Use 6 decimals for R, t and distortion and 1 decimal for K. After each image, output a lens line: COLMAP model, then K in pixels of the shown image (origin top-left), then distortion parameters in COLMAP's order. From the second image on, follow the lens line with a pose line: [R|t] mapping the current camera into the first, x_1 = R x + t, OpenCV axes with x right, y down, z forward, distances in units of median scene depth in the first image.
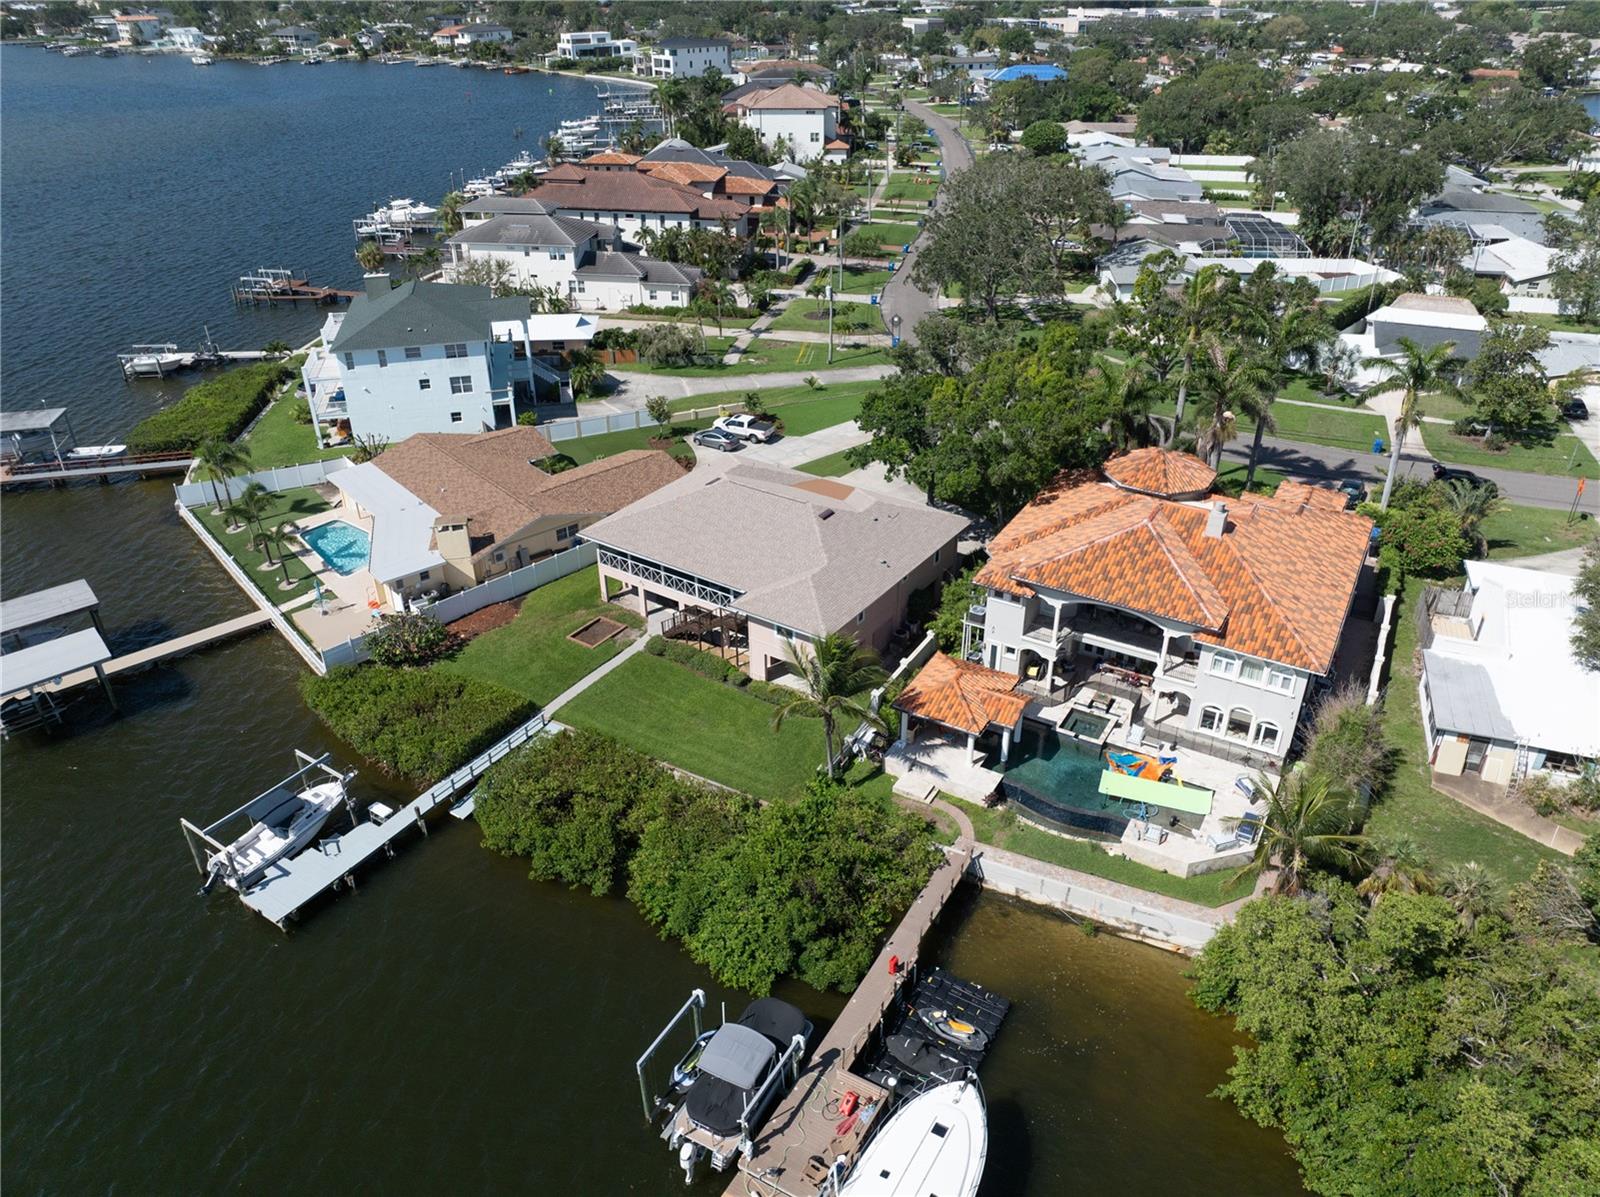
lens RADIAL K [[1129.3, 0, 808.6], [0, 1129.3, 603.4], [0, 0, 1]] dist [-0.037196, 0.006193]
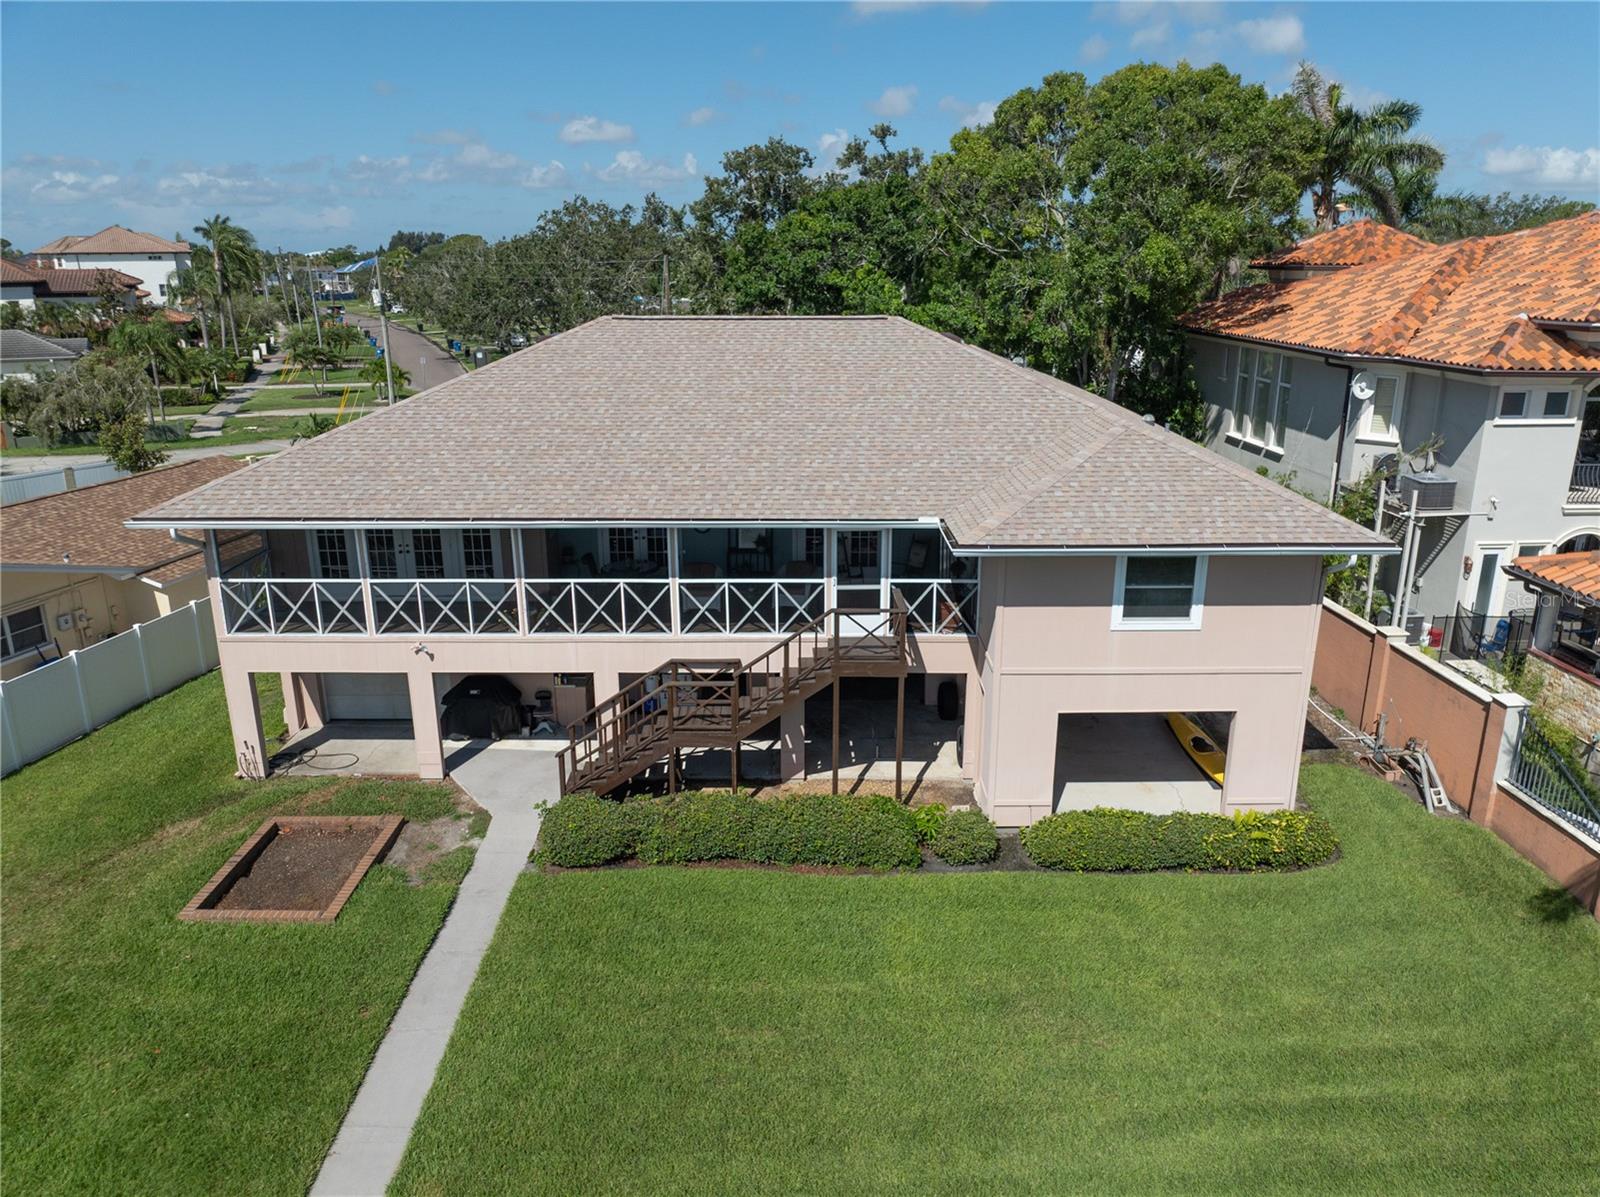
lens RADIAL K [[1131.7, 0, 808.5], [0, 1131.7, 592.2], [0, 0, 1]] dist [-0.037888, 0.002582]
pose [[0.828928, -0.159763, 0.536054, -0.196790], [0.282550, 0.946684, -0.154776, 0.034838], [-0.482746, 0.279760, 0.829874, 0.649523]]
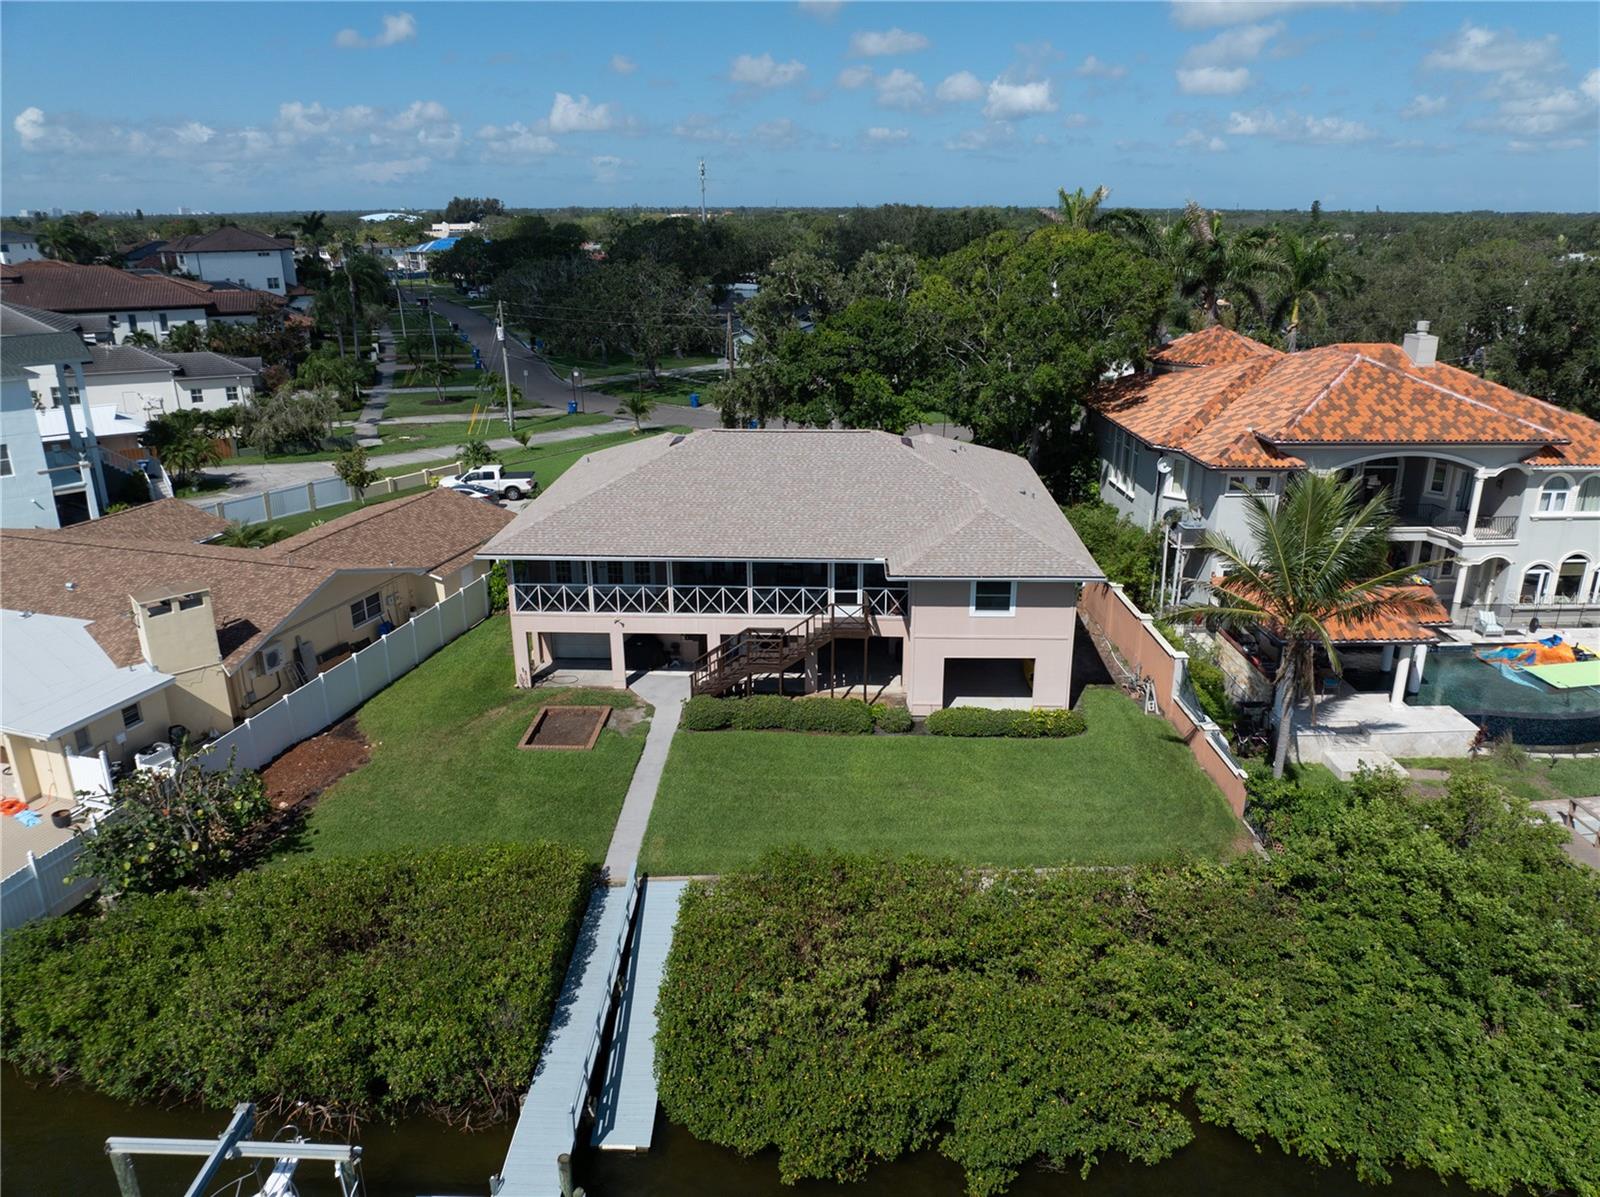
lens RADIAL K [[1131.7, 0, 808.5], [0, 1131.7, 592.2], [0, 0, 1]] dist [-0.037888, 0.002582]
pose [[0.850904, -0.170339, 0.496937, -0.305546], [0.266988, 0.954913, -0.129840, 0.056635], [-0.452415, 0.243158, 0.858018, 0.446631]]
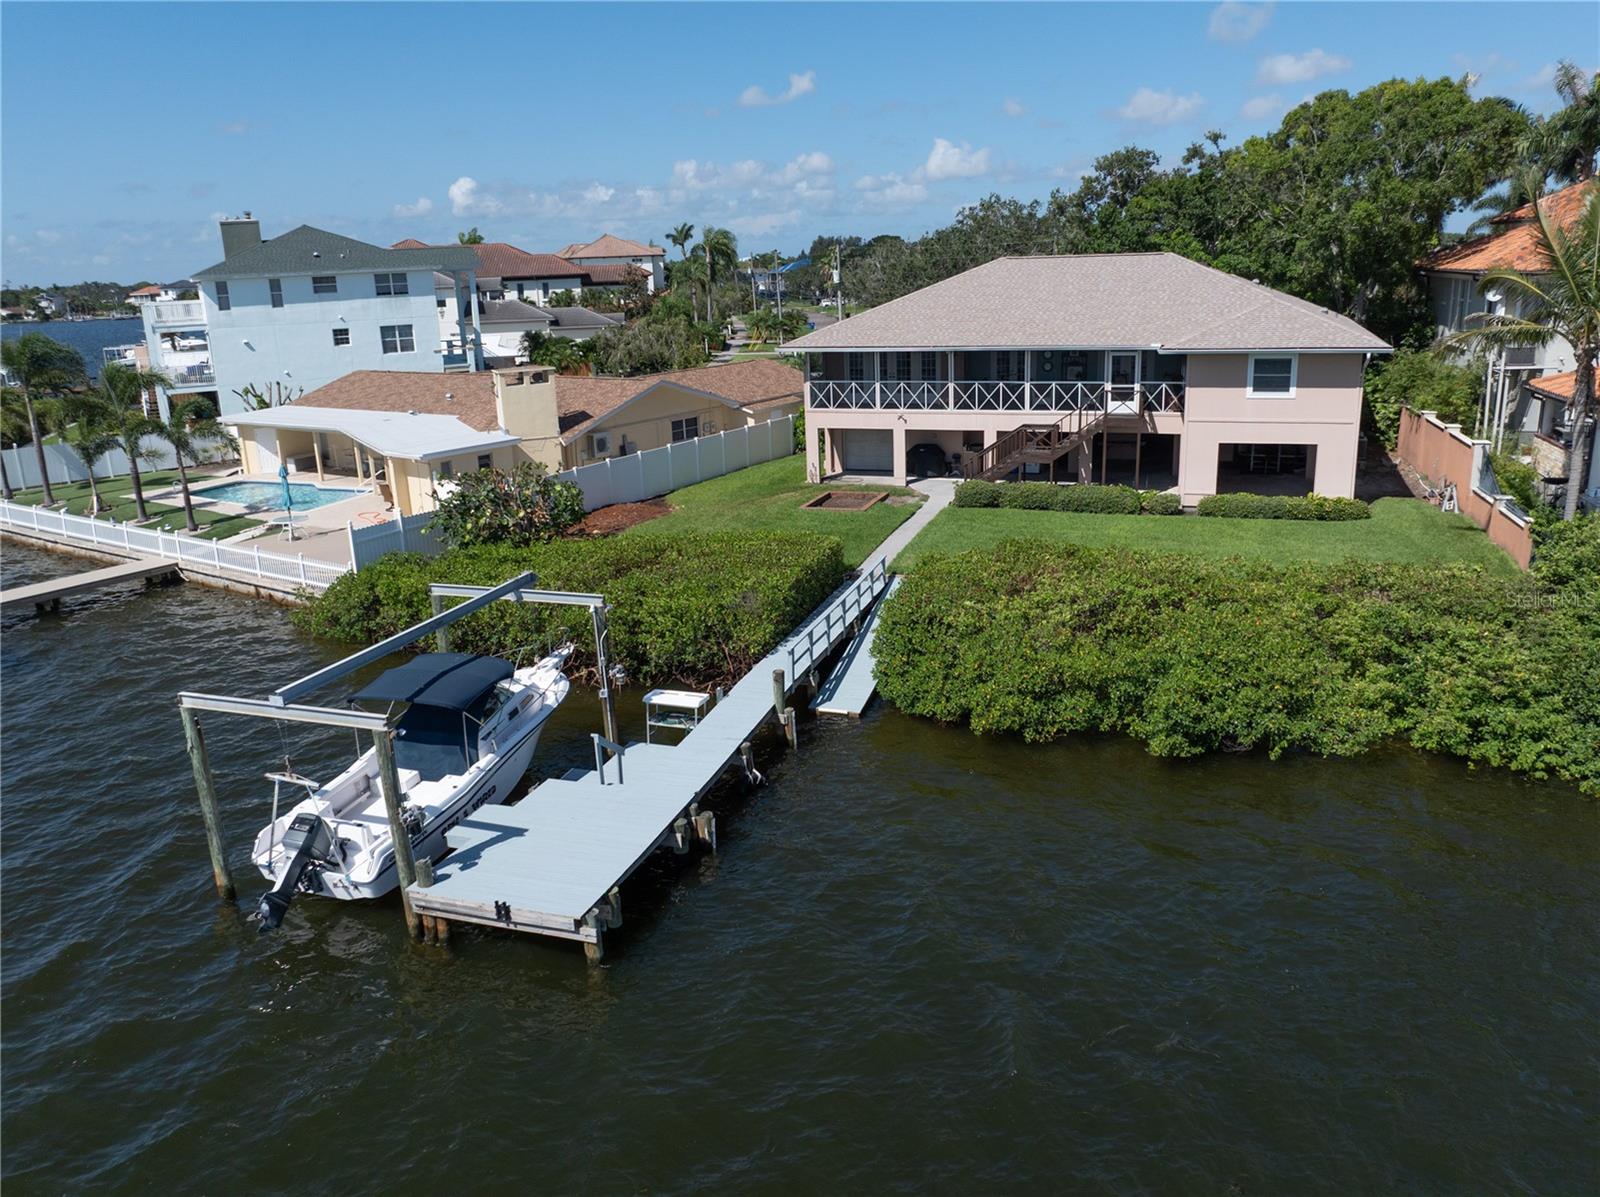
lens RADIAL K [[1181.6, 0, 809.5], [0, 1181.6, 591.0], [0, 0, 1]] dist [-0.008577, -0.052890]
pose [[0.967403, -0.097051, 0.233905, -0.310373], [0.154592, 0.957901, -0.241922, 0.184509], [-0.200579, 0.270196, 0.941680, 0.425106]]
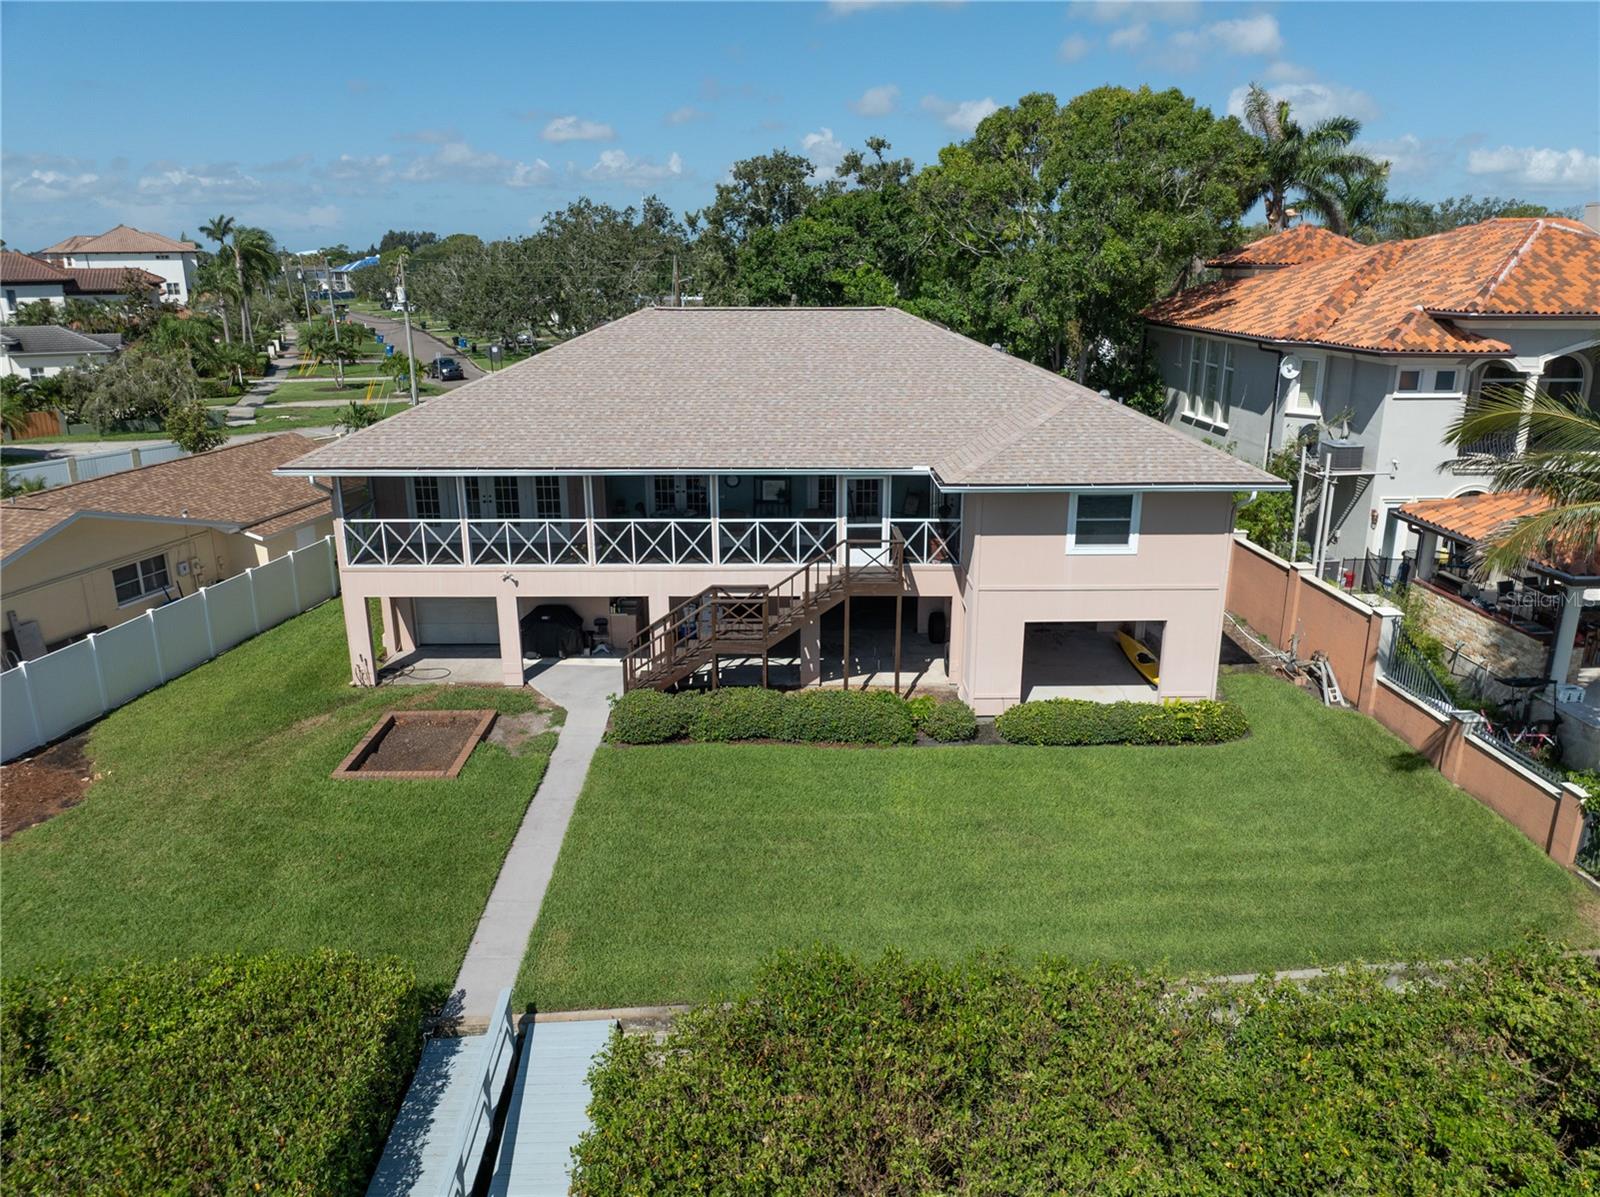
lens RADIAL K [[1131.7, 0, 808.5], [0, 1131.7, 592.2], [0, 0, 1]] dist [-0.037888, 0.002582]
pose [[0.823807, -0.161796, 0.543289, -0.236913], [0.285931, 0.946151, -0.151795, 0.058141], [-0.489474, 0.280393, 0.825709, 0.608745]]
